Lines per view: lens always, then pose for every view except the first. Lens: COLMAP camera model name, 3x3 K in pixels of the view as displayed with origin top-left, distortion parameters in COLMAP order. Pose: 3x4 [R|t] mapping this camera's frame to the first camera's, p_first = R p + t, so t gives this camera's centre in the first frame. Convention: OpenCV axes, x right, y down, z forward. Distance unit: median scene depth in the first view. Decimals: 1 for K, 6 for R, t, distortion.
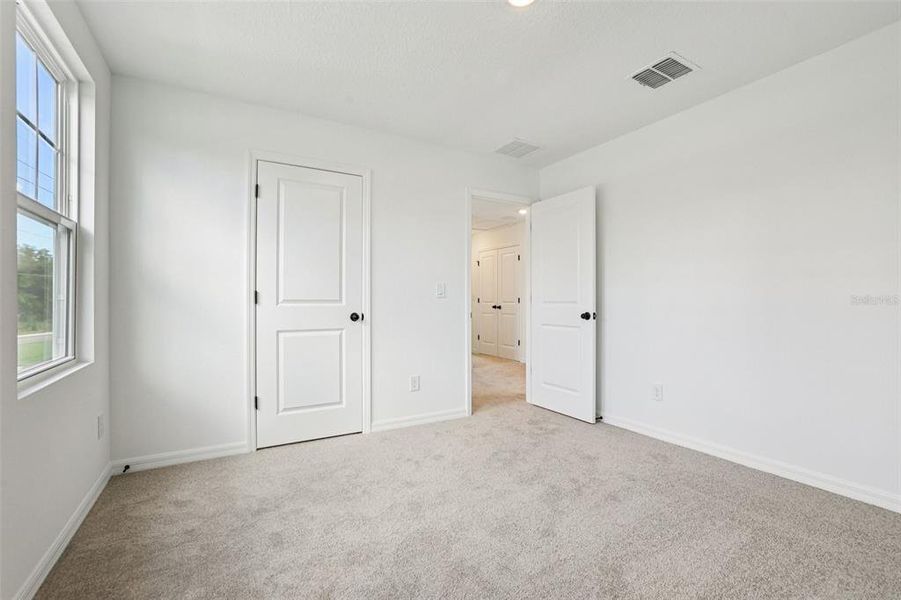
lens RADIAL K [[390.9, 0, 437.4], [0, 390.9, 301.3], [0, 0, 1]] dist [-0.025914, -0.000582]
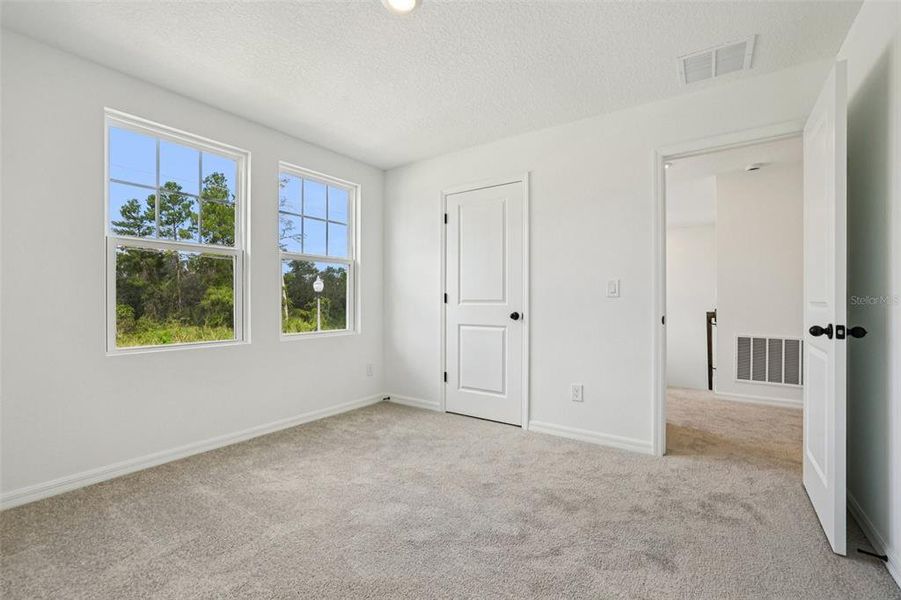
lens RADIAL K [[394.0, 0, 450.6], [0, 394.0, 297.4], [0, 0, 1]] dist [-0.027407, -0.000256]
pose [[0.443407, -0.004978, -0.896307, 0.686843], [-0.007187, 0.999933, -0.009109, 0.000127], [0.896292, 0.010480, 0.443341, 0.371167]]
